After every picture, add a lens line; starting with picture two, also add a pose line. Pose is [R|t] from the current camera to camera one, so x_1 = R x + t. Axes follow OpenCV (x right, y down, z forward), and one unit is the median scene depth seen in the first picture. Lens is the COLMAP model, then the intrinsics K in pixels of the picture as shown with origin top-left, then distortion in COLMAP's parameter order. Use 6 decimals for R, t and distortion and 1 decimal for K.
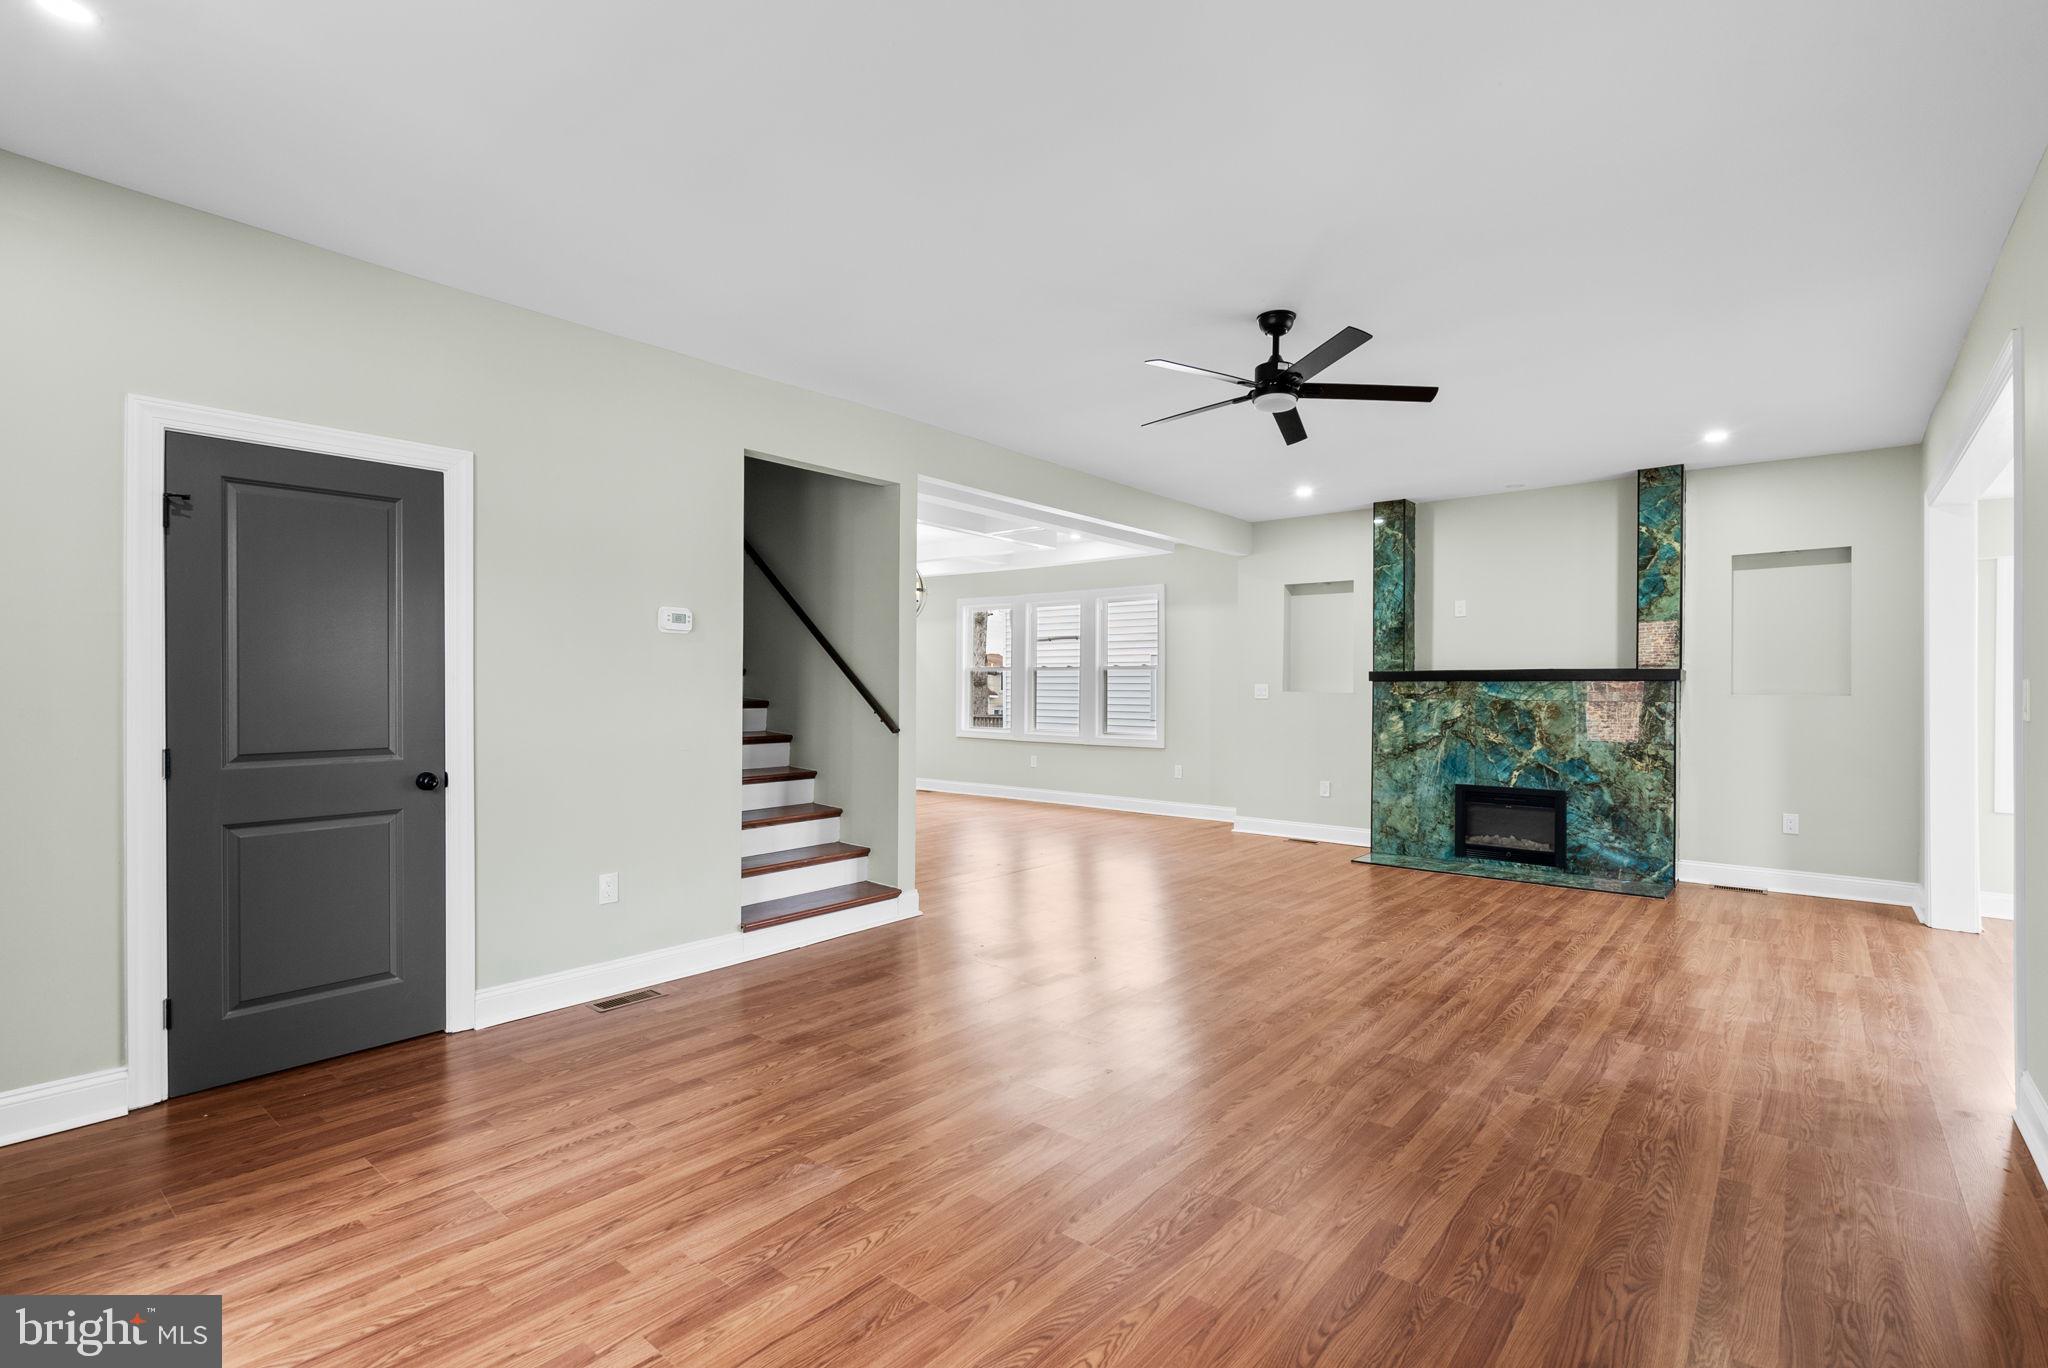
lens RADIAL K [[927.2, 0, 1027.2], [0, 927.2, 689.8], [0, 0, 1]] dist [-0.007601, 0.001369]
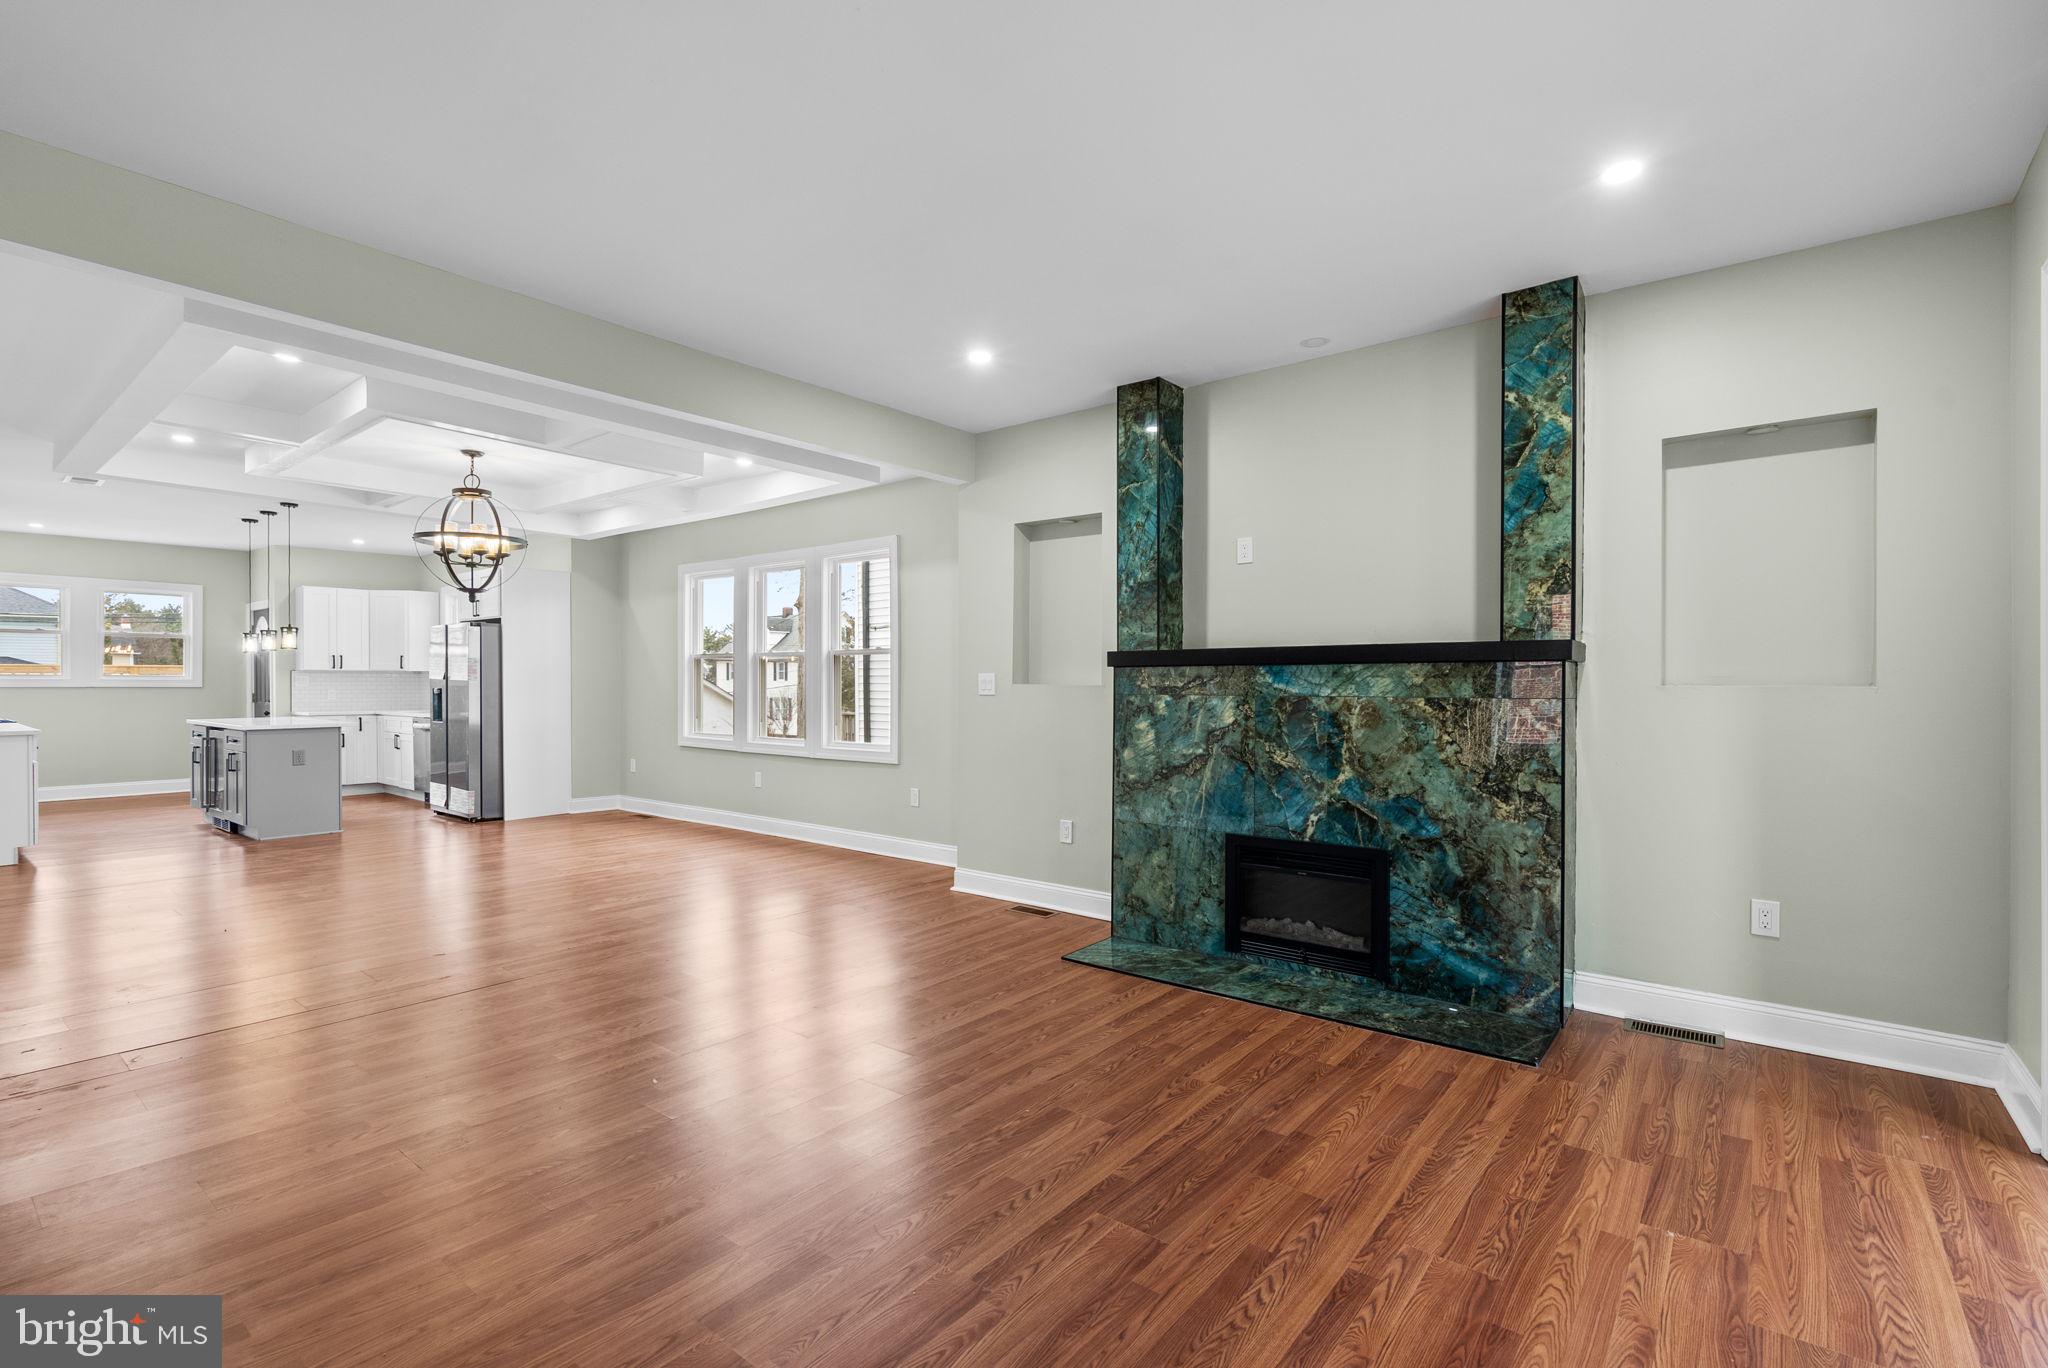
lens RADIAL K [[927.2, 0, 1027.2], [0, 927.2, 689.8], [0, 0, 1]] dist [-0.007601, 0.001369]
pose [[0.999602, -0.003957, 0.027947, 0.337788], [0.003835, 0.999983, 0.004423, 0.003805], [-0.027964, -0.004314, 0.999600, 0.419419]]
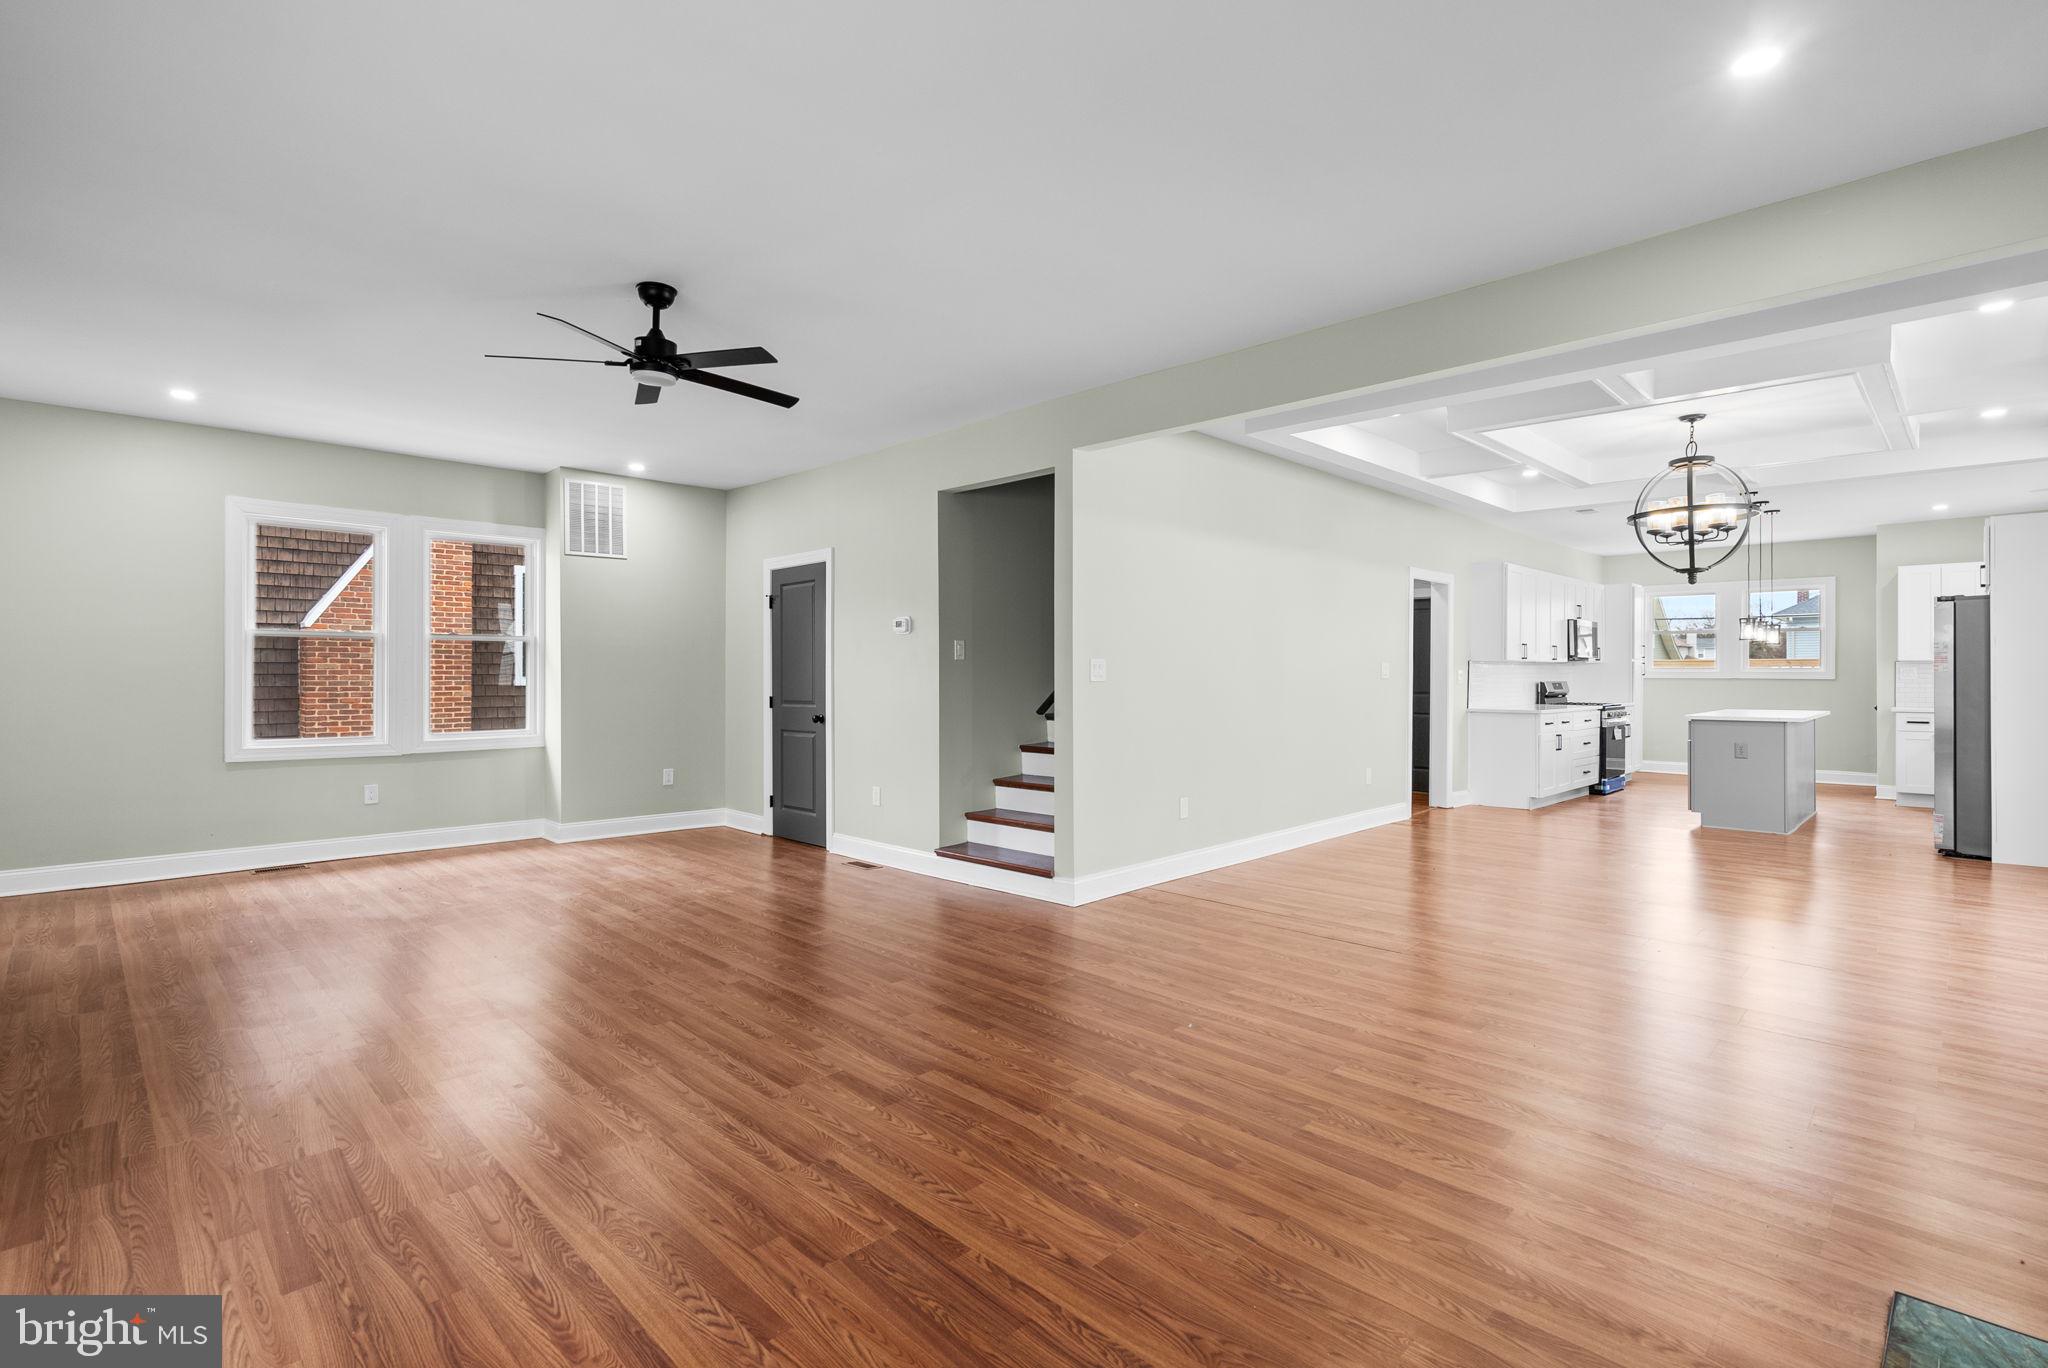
lens RADIAL K [[949.7, 0, 1028.4], [0, 949.7, 678.0], [0, 0, 1]] dist [-0.002679, 0.000951]
pose [[-0.077848, -0.001282, -0.996964, 0.701824], [-0.004338, 0.999990, -0.000947, 0.005850], [0.996956, 0.004251, -0.077853, 0.832363]]
